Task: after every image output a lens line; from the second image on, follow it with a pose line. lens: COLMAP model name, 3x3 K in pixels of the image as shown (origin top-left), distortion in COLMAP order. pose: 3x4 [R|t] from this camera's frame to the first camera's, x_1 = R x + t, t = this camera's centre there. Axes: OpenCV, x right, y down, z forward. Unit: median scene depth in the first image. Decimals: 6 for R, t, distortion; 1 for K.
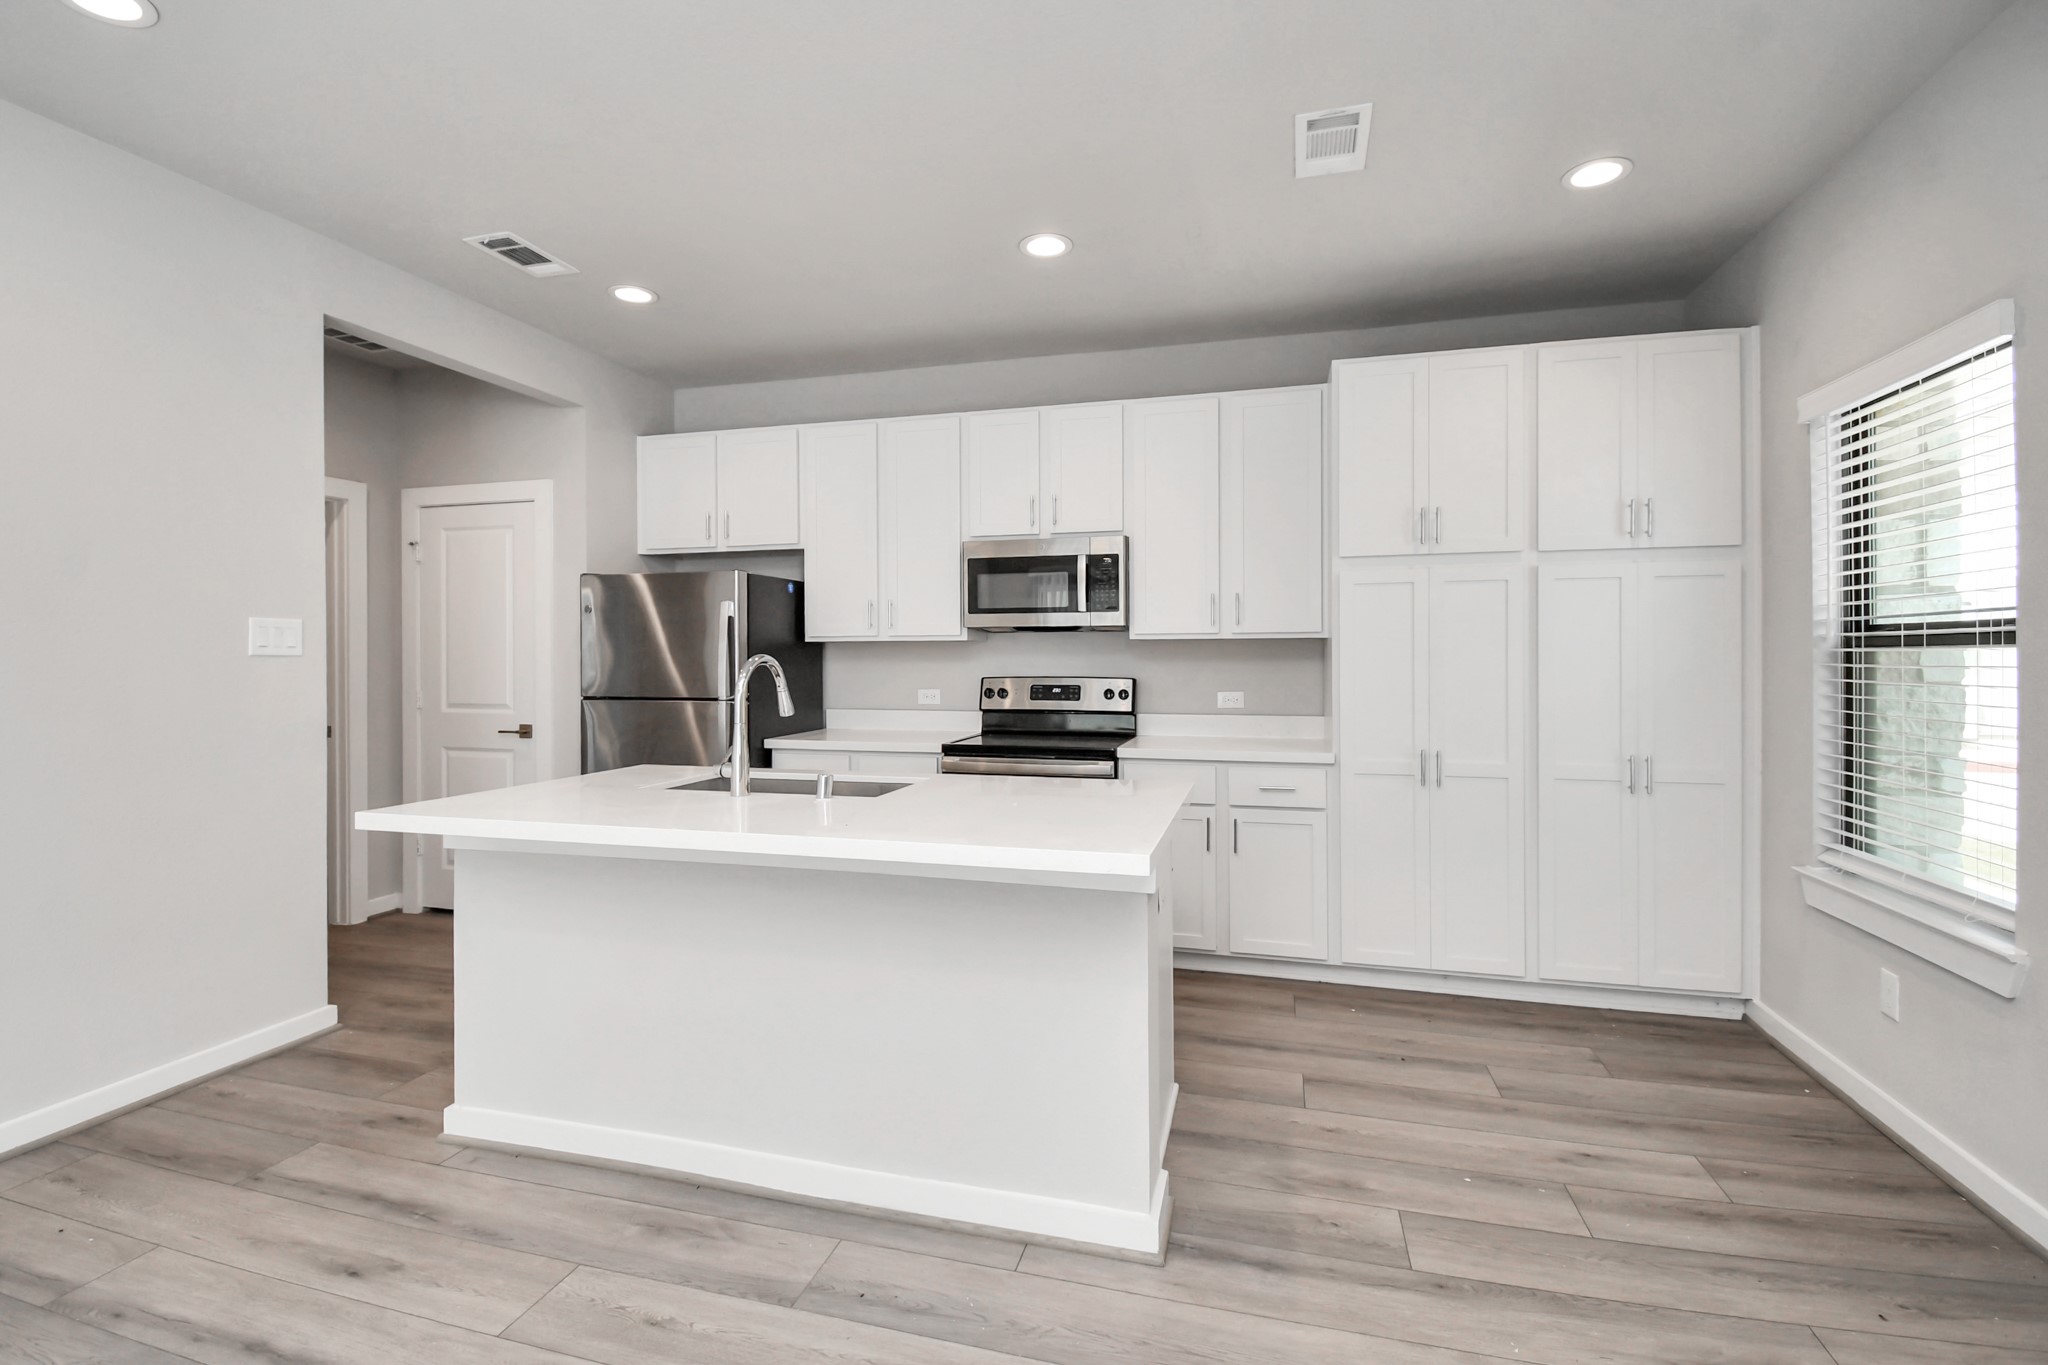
lens RADIAL K [[967.2, 0, 1024.0], [0, 967.2, 682.5], [0, 0, 1]] dist [0.026317, -0.037079]
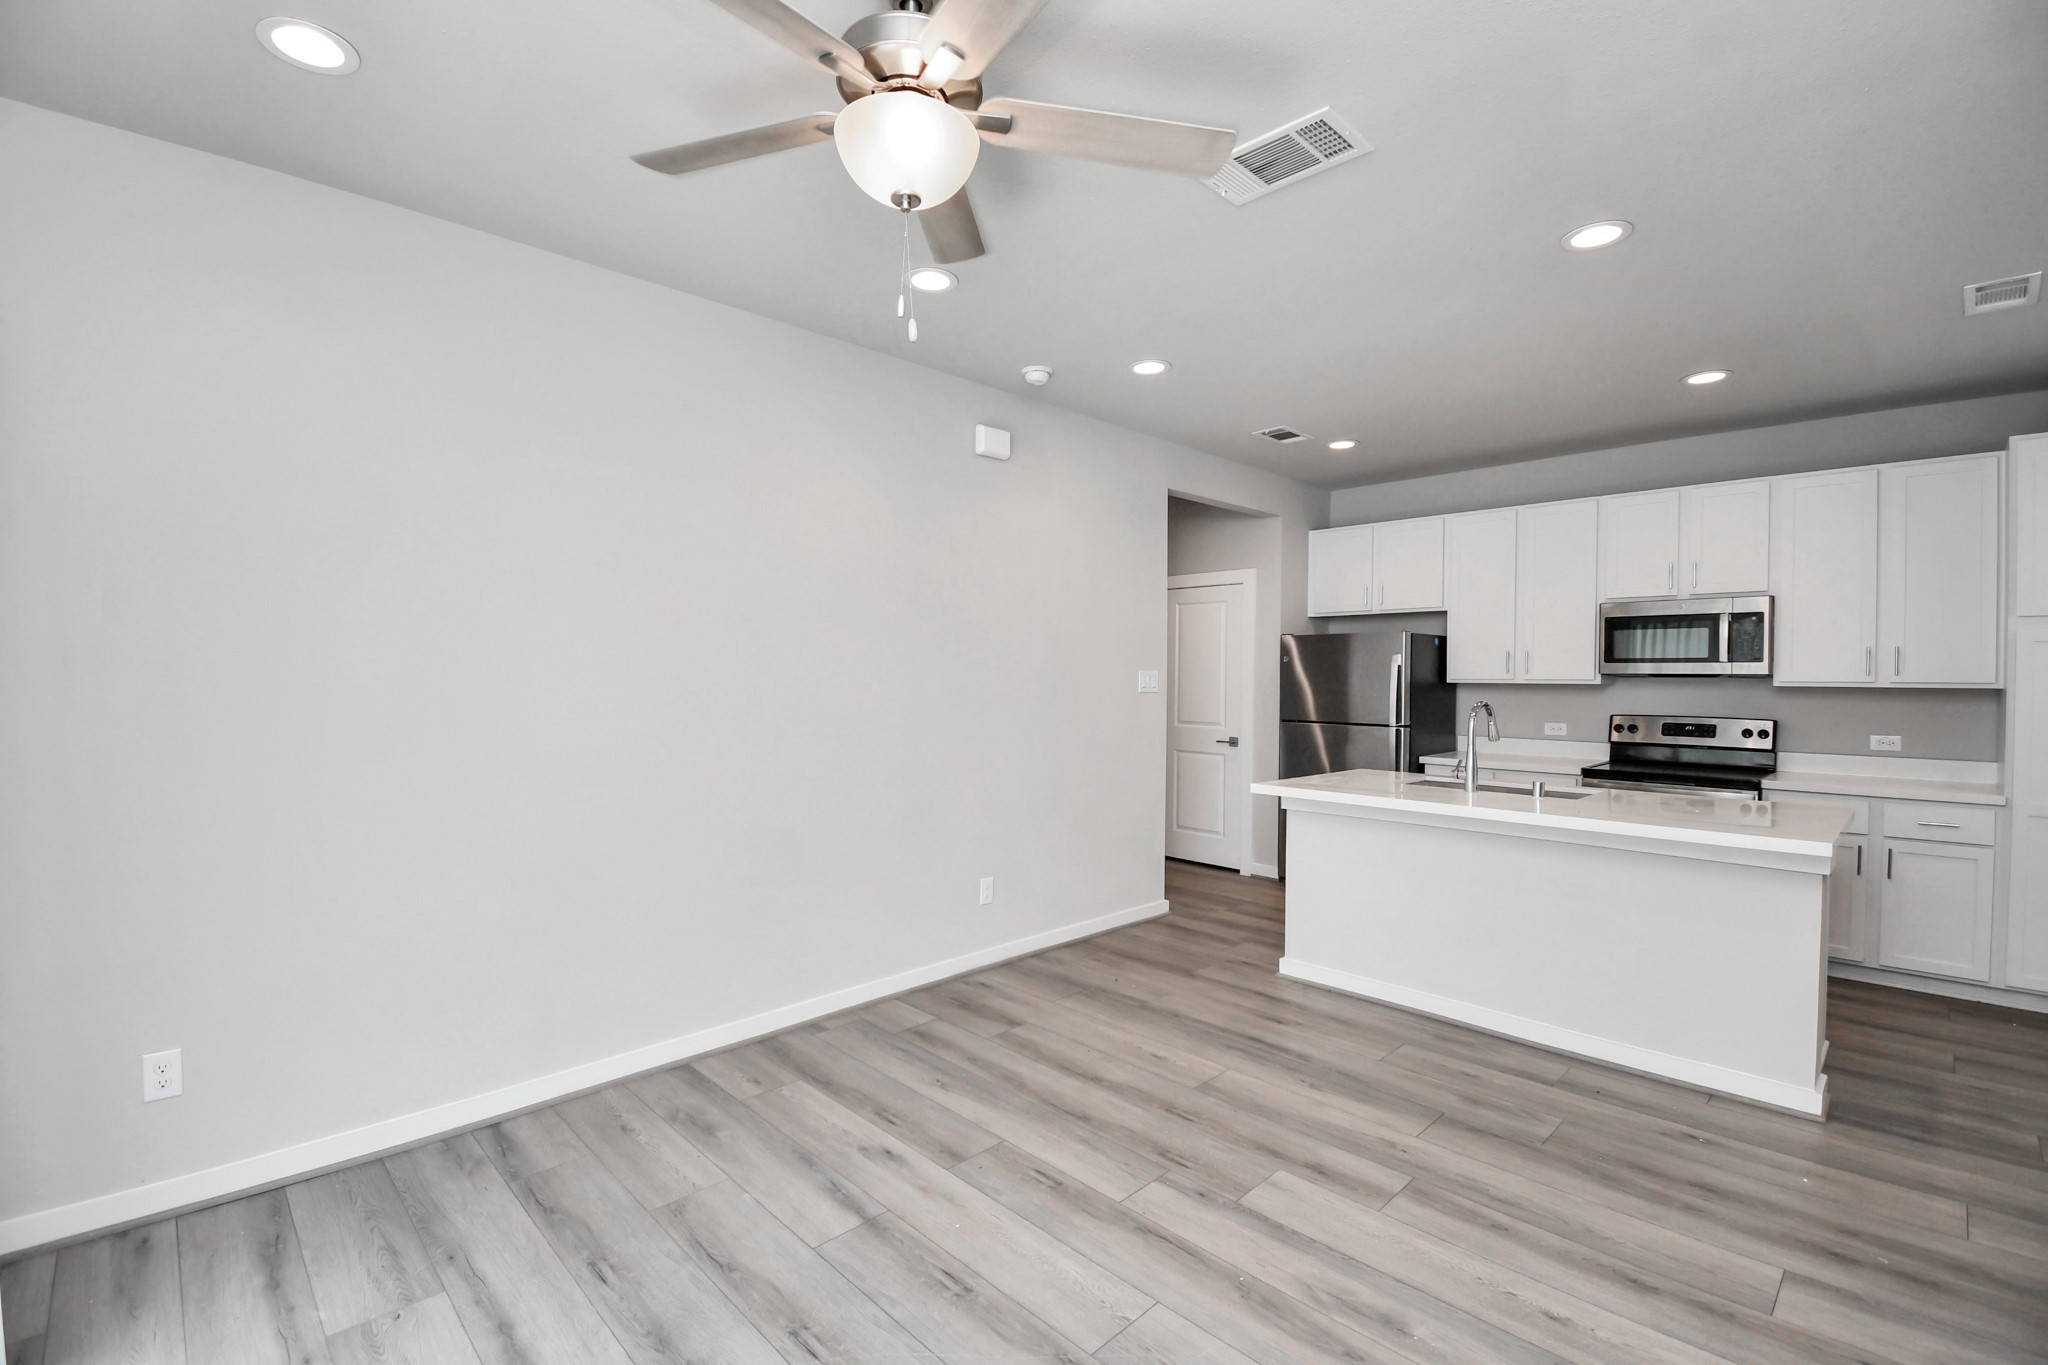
lens RADIAL K [[937.3, 0, 964.5], [0, 937.3, 700.1], [0, 0, 1]] dist [-0.001408, -0.016141]
pose [[0.846609, 0.023371, -0.531702, -0.117101], [-0.023816, 0.999698, 0.006020, -0.012163], [0.531682, 0.007566, 0.846910, -0.436571]]
